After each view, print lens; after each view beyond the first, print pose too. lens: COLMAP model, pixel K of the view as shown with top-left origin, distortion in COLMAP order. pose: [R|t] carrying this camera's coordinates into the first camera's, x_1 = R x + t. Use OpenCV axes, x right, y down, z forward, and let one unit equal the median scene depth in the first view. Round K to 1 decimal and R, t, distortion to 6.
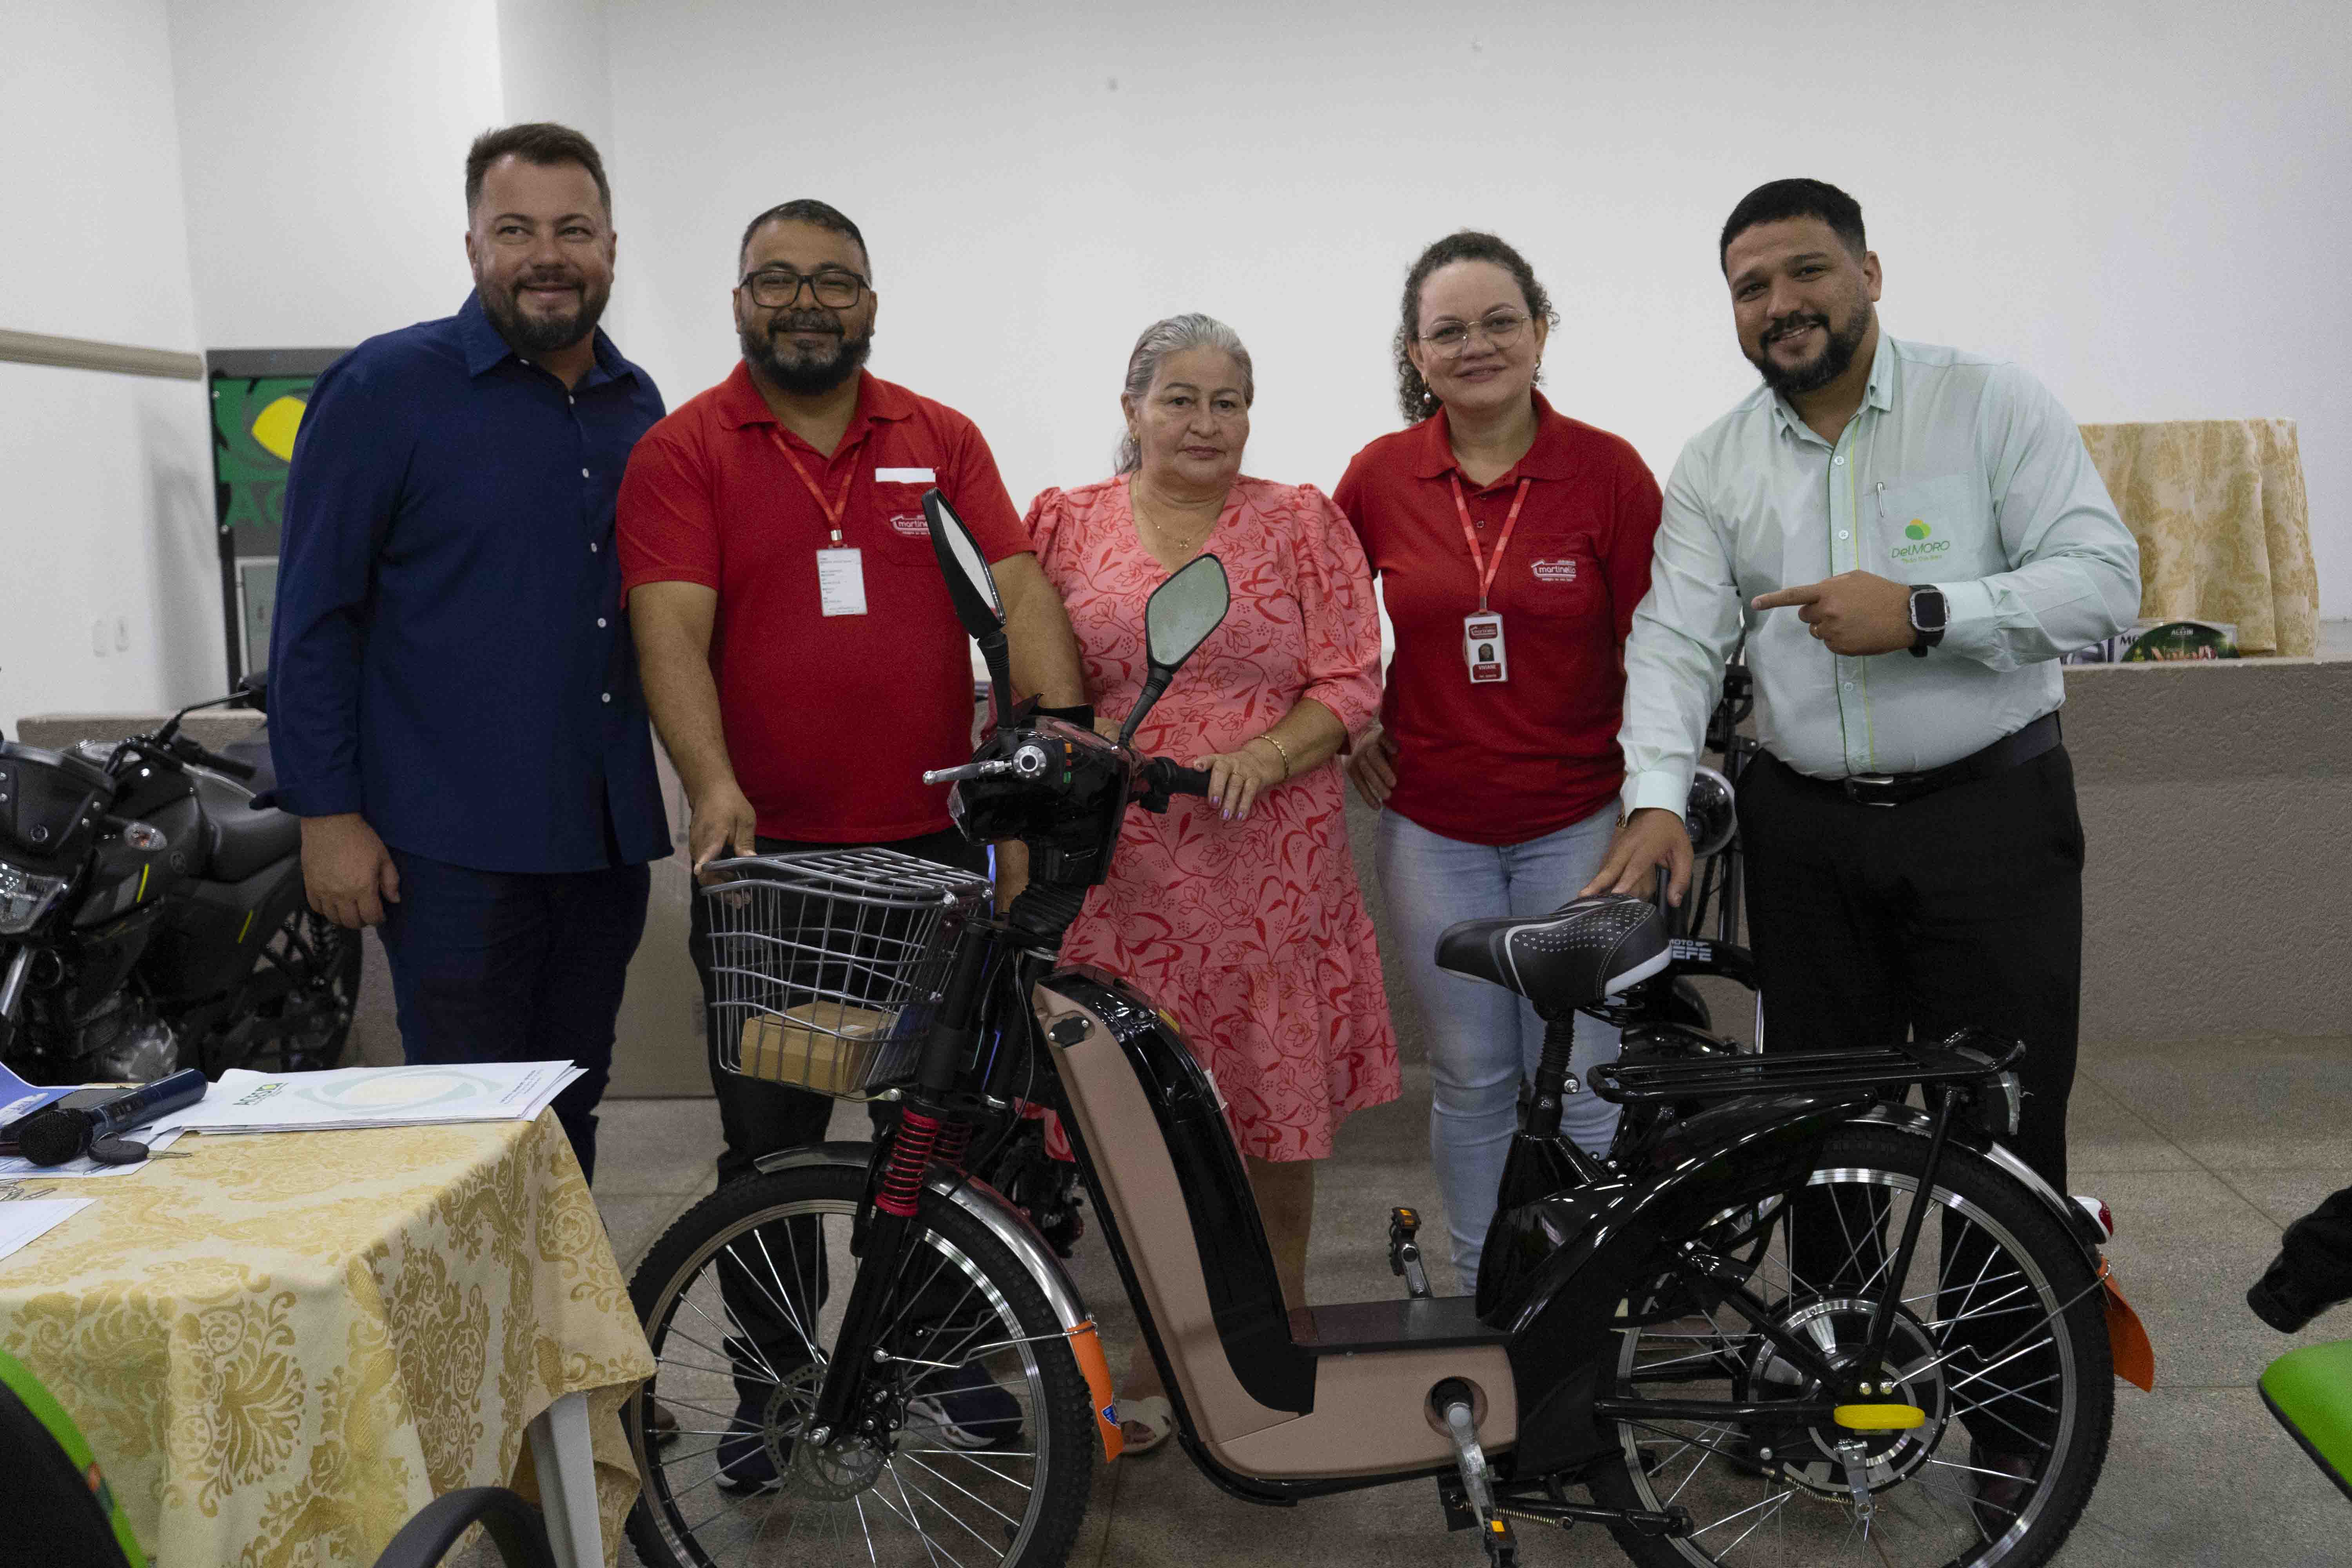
lens RADIAL K [[2295.5, 0, 1167.1], [0, 2295.5, 791.4], [0, 0, 1]] dist [0.027085, 0.000000]
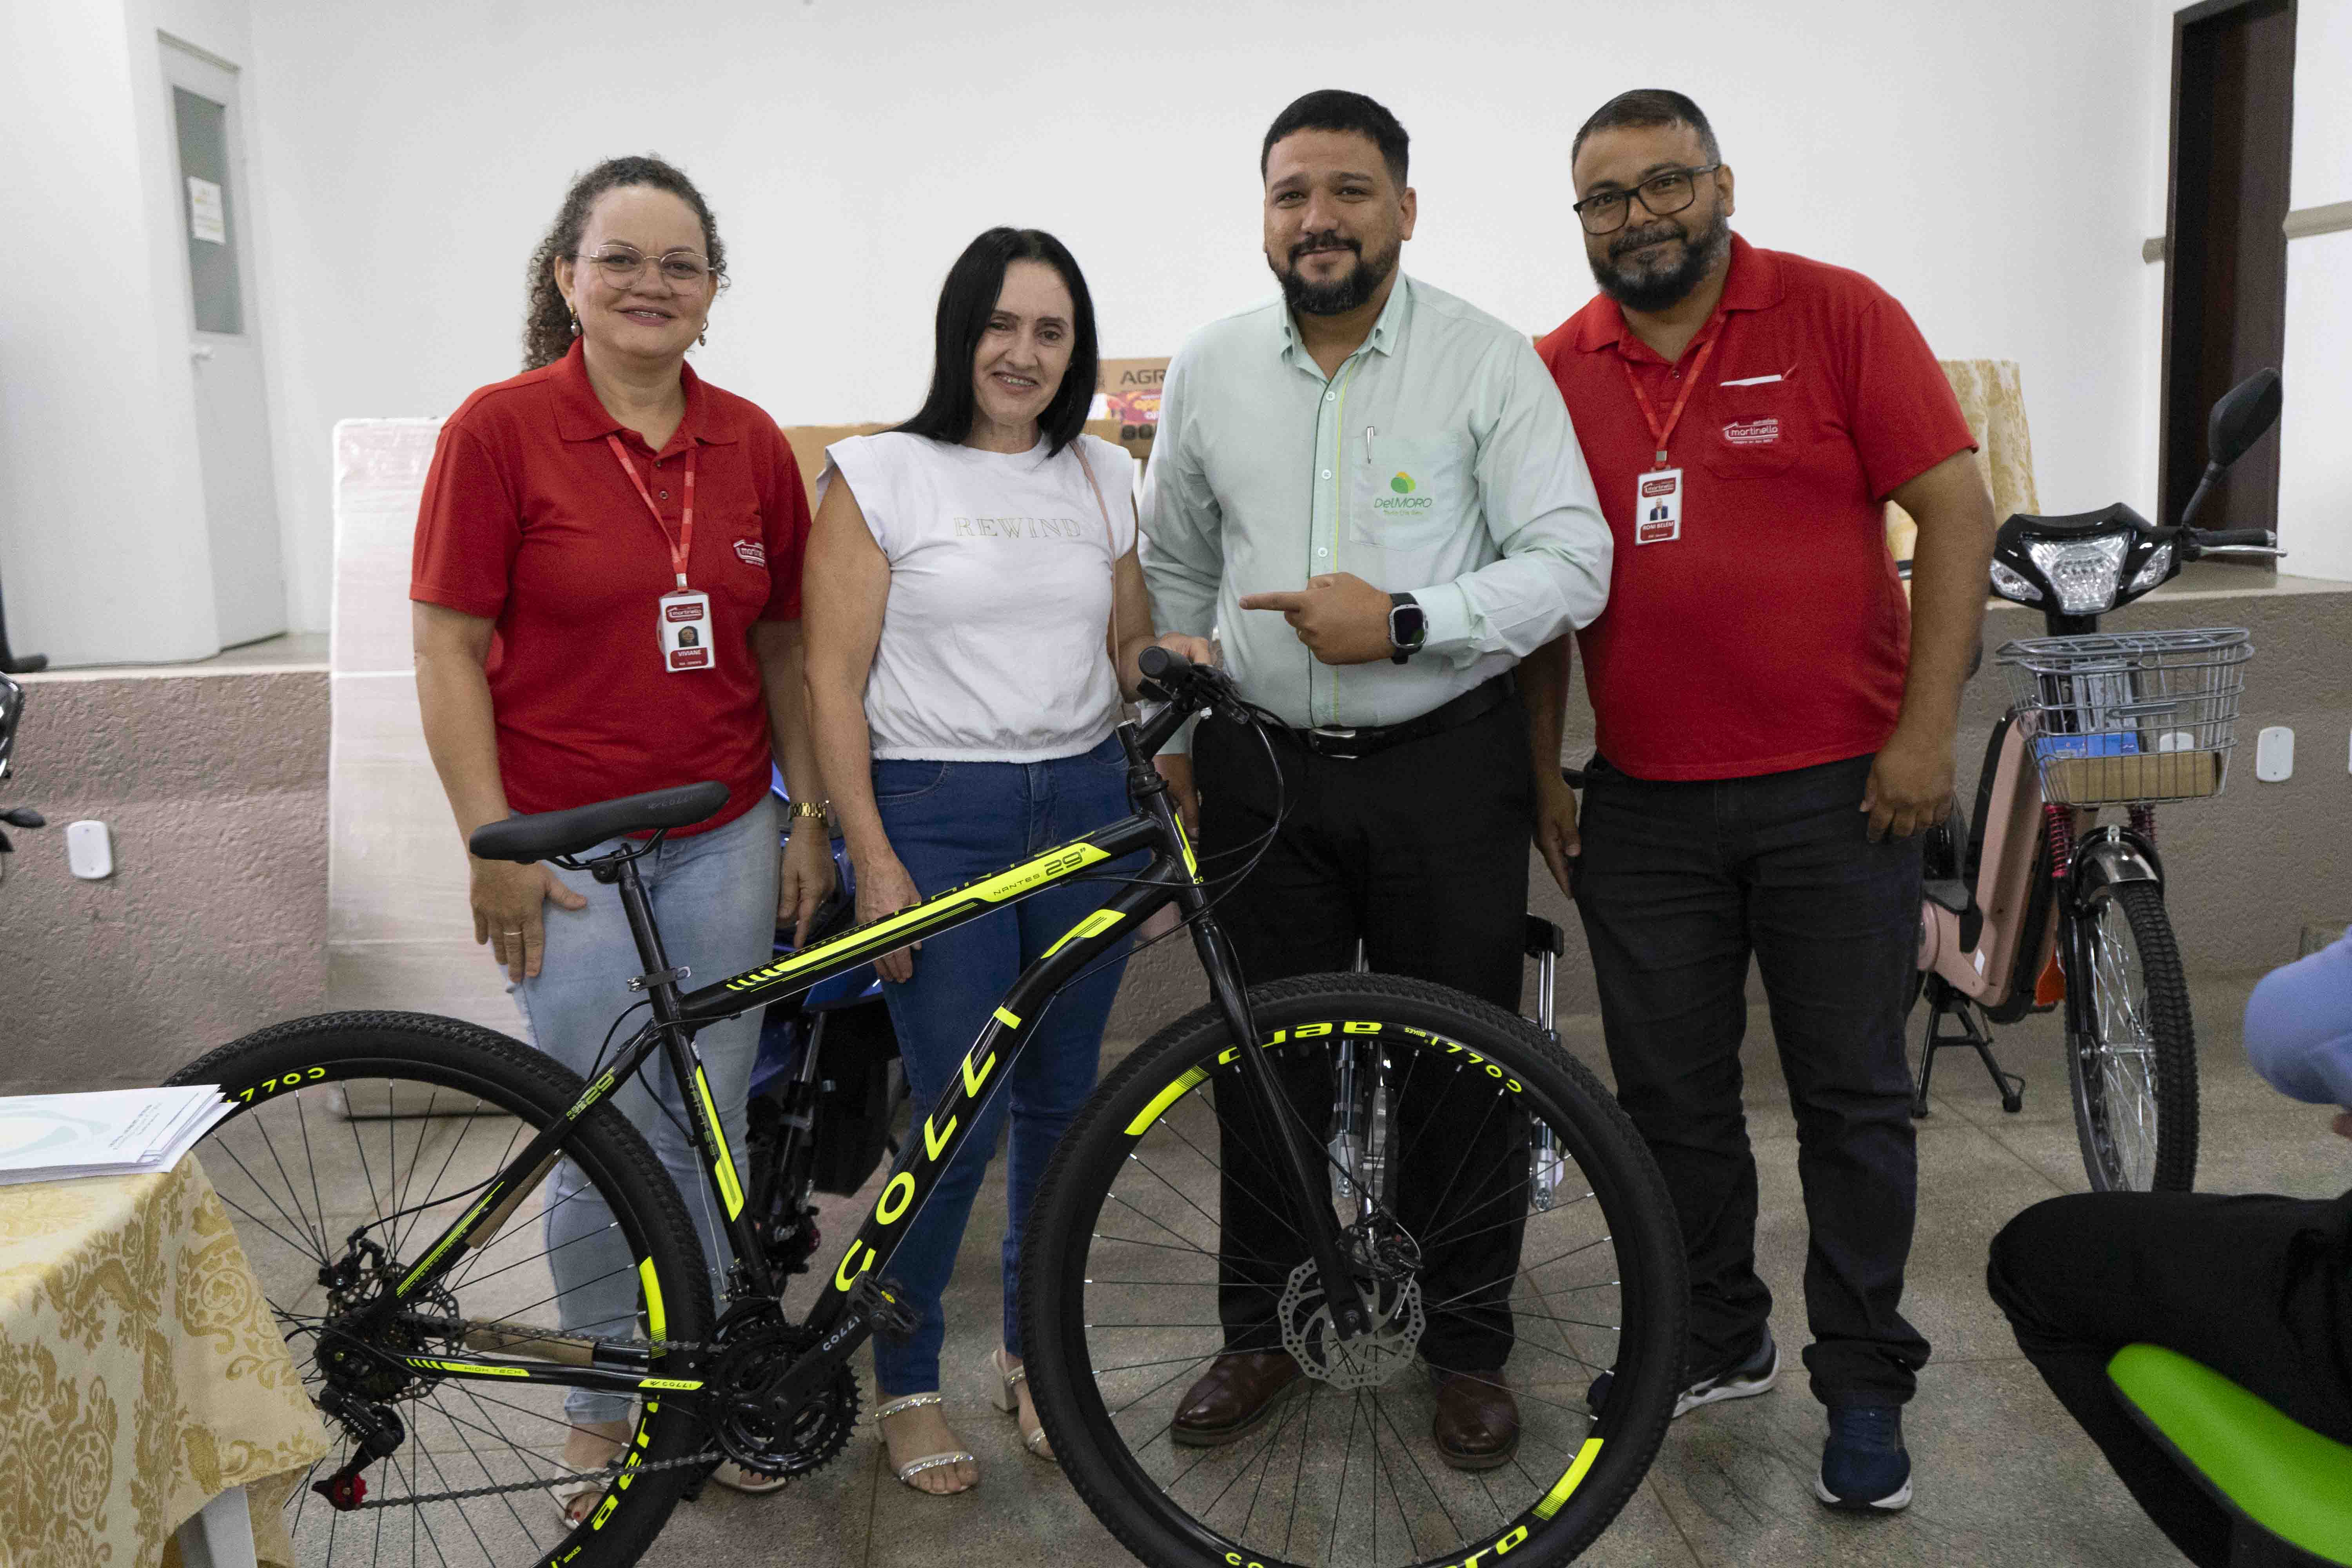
lens RADIAL K [[2330.4, 0, 1173.9], [0, 2330.4, 806.1], [0, 0, 1]] dist [0.025576, 0.000000]
pose [[0.991592, -0.020511, 0.127771, -0.019314], [0.017288, 0.999505, 0.026286, -0.004945], [-0.128247, -0.023856, 0.991455, 0.111354]]
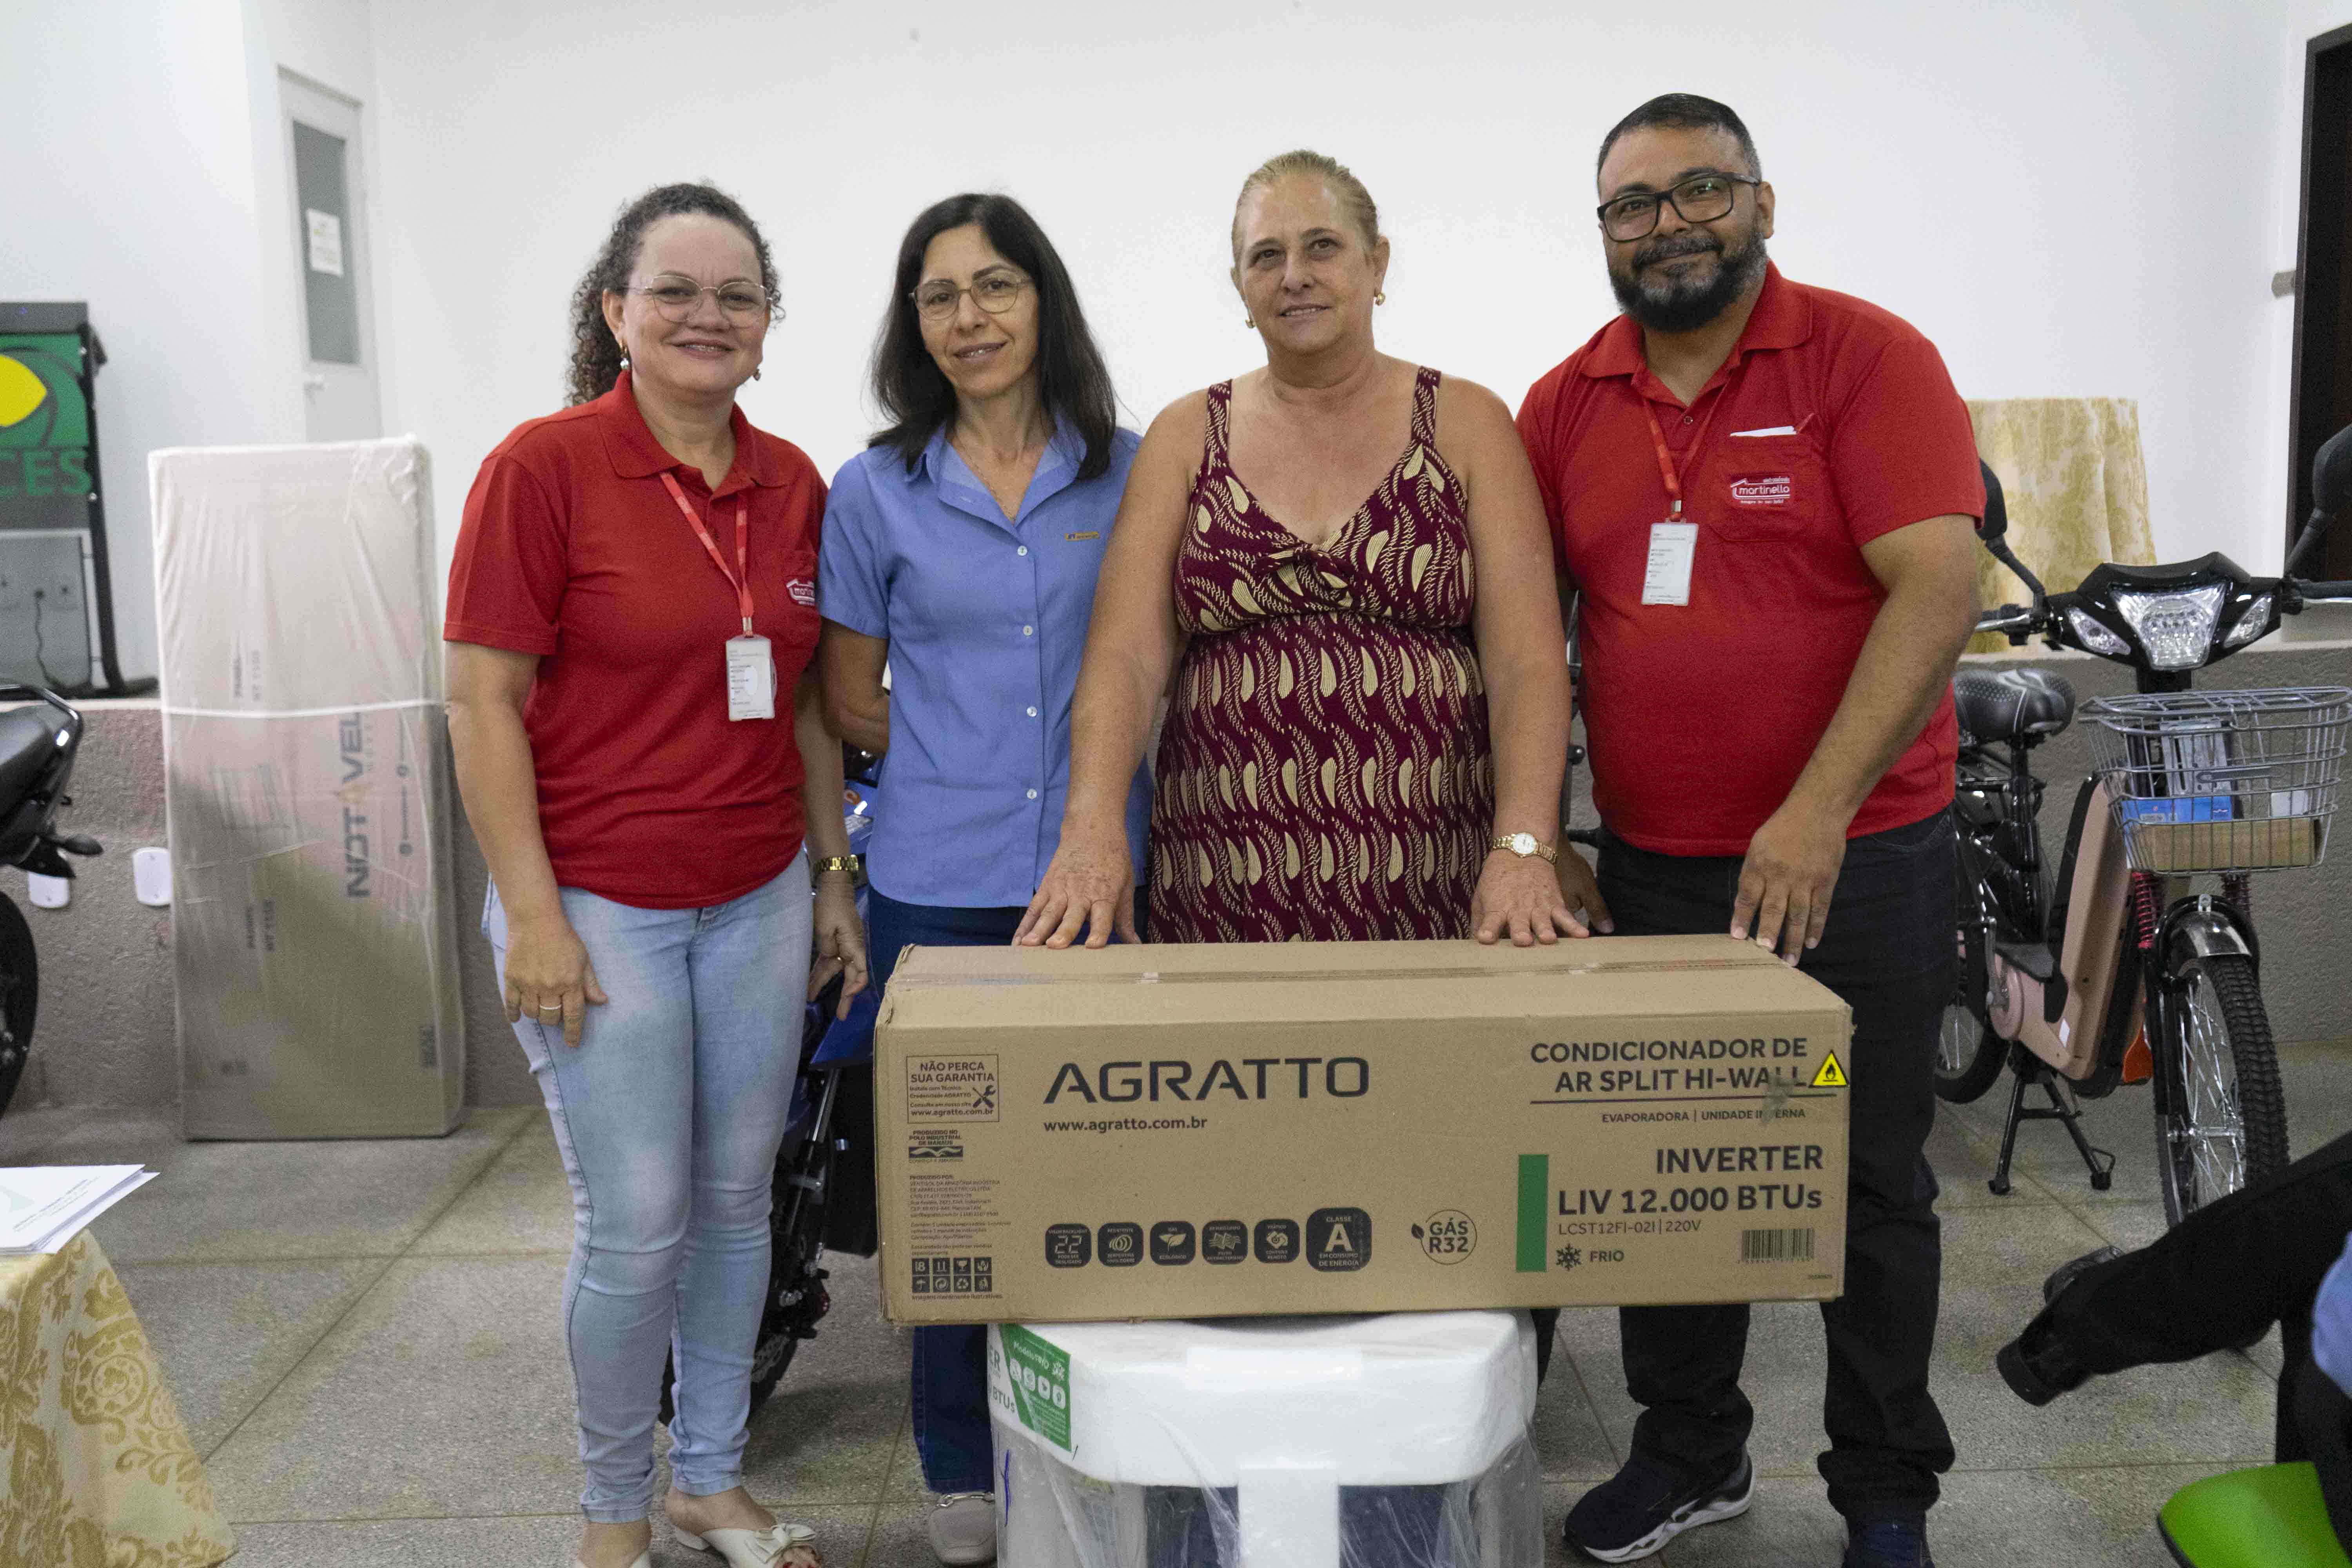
lens RADIAL K [[2295.5, 0, 1177.5], [0, 2295.5, 800.4], [0, 0, 1]] dist [0.027085, 0.000000]
pose [[0.997323, -0.004266, 0.073000, 0.049806], [0.003289, 0.999903, 0.013506, -0.020695], [-0.073051, -0.013230, 0.997240, 0.177668]]
